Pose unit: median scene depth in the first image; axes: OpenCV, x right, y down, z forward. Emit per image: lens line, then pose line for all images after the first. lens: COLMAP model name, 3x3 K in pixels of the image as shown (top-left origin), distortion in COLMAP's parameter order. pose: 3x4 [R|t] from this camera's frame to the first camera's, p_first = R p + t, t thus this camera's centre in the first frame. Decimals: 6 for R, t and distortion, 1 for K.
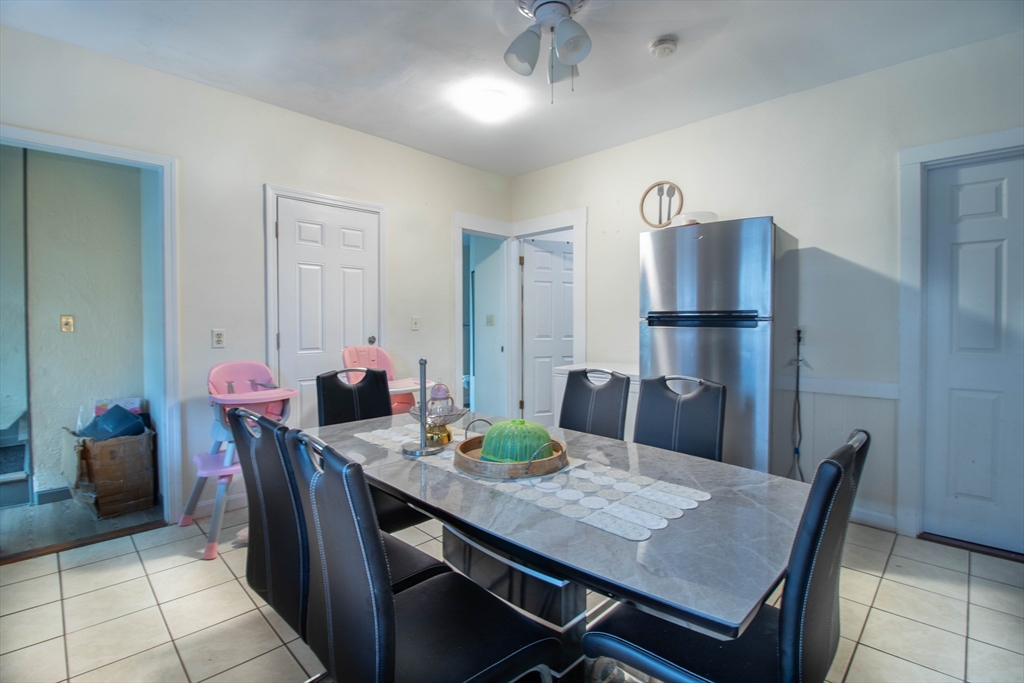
lens RADIAL K [[475.7, 0, 497.5], [0, 475.7, 335.9], [0, 0, 1]] dist [-0.002301, -0.000410]
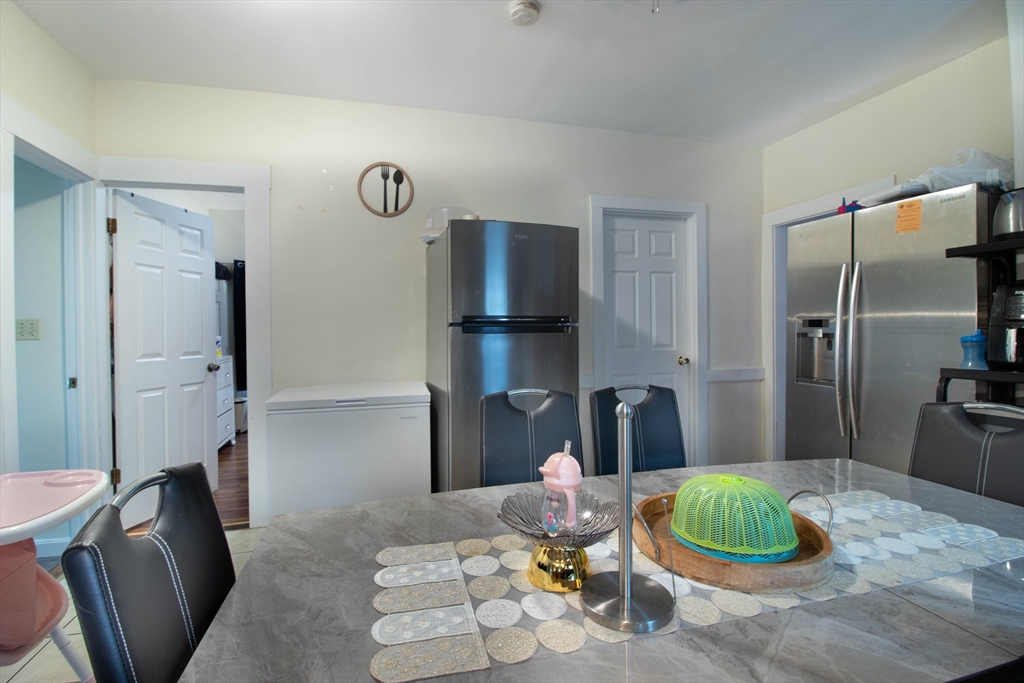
lens RADIAL K [[478.1, 0, 512.4], [0, 478.1, 326.7], [0, 0, 1]] dist [-0.000266, -0.012077]
pose [[0.485393, 0.001282, 0.874295, -0.286320], [0.036609, 0.999092, -0.021790, -0.007705], [-0.873530, 0.042583, 0.484905, 0.408420]]
